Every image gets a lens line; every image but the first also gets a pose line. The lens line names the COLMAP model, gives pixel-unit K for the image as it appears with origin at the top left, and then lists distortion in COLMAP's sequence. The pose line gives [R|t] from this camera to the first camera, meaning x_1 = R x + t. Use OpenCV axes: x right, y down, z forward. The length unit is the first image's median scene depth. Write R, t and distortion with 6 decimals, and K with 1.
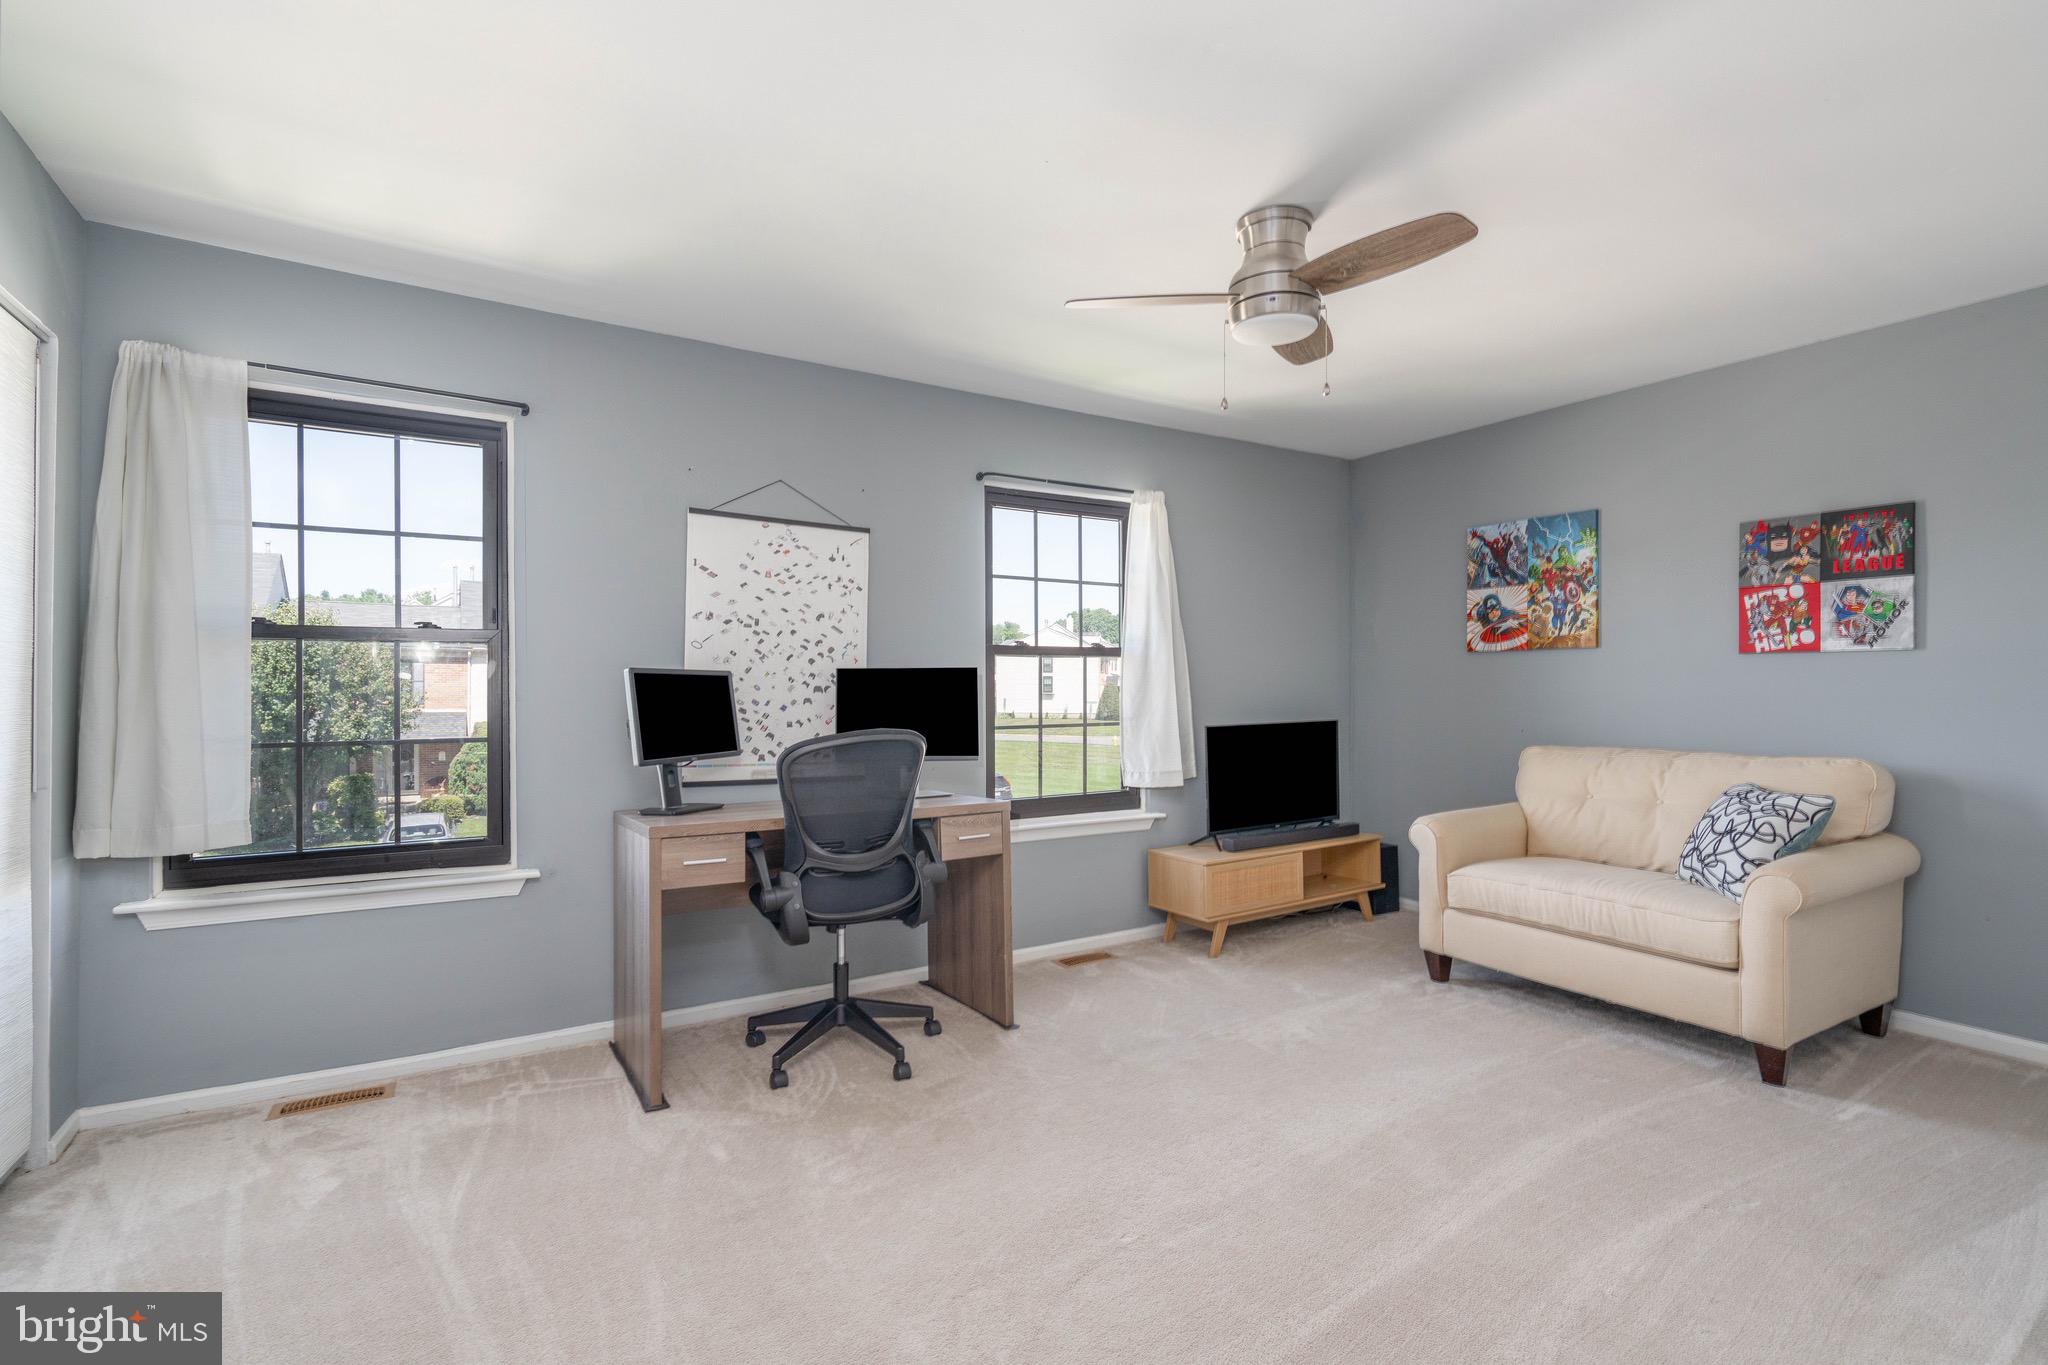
lens RADIAL K [[930.3, 0, 1024.0], [0, 930.3, 682.5], [0, 0, 1]] dist [0.001911, 0.000483]
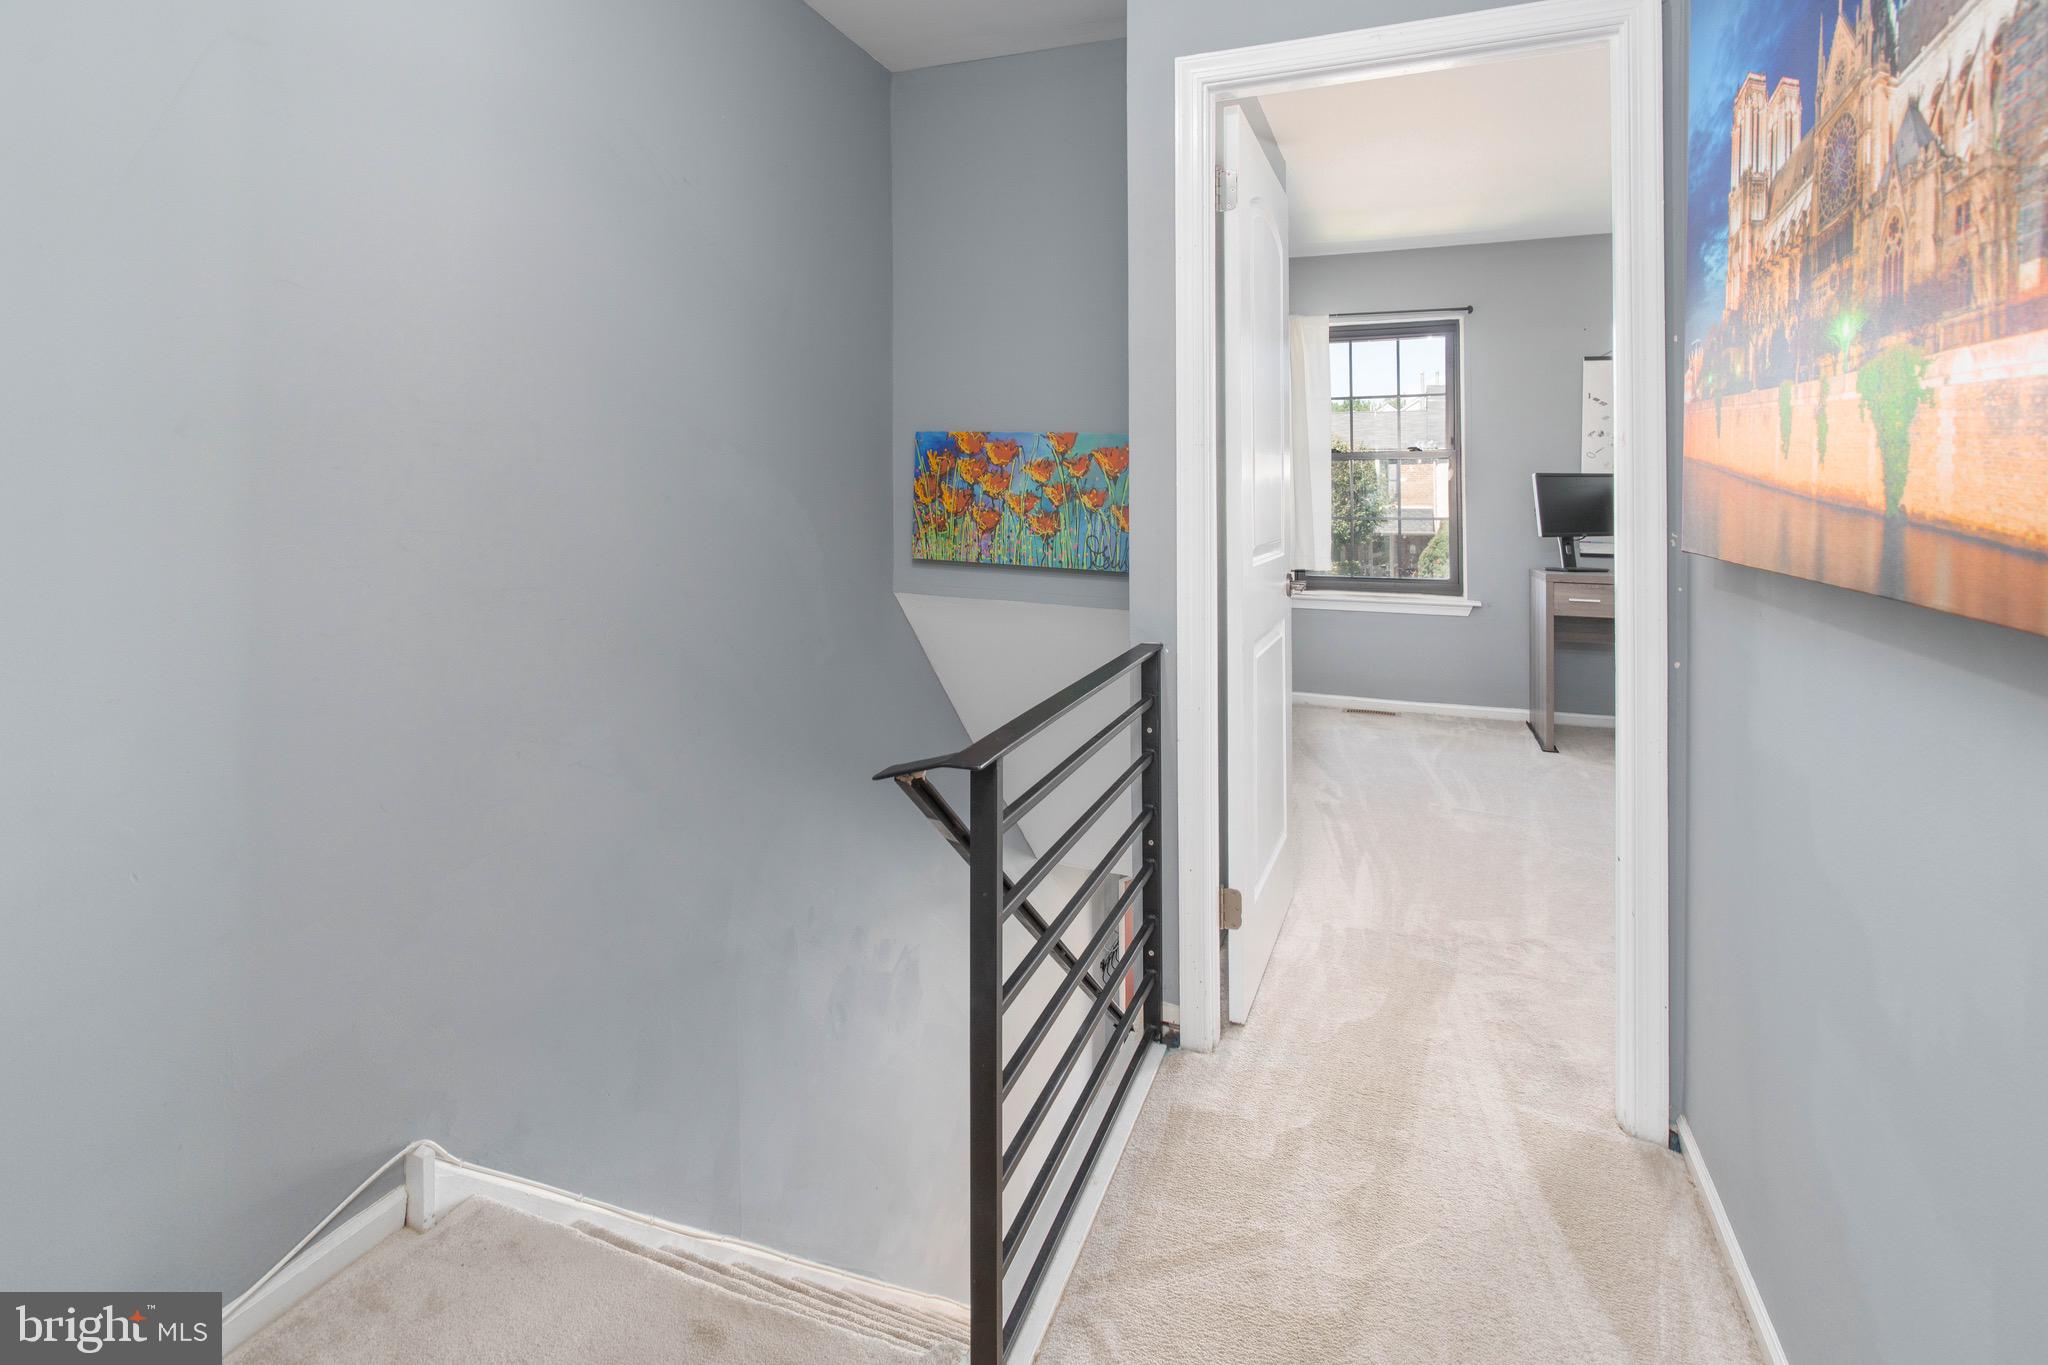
lens RADIAL K [[984.4, 0, 1029.2], [0, 984.4, 484.2], [0, 0, 1]] dist [-0.000193, -0.000026]
pose [[0.599341, -0.002700, -0.800489, 0.349843], [0.004341, 0.999991, -0.000123, -0.000602], [0.800482, -0.003402, 0.599347, -0.599245]]
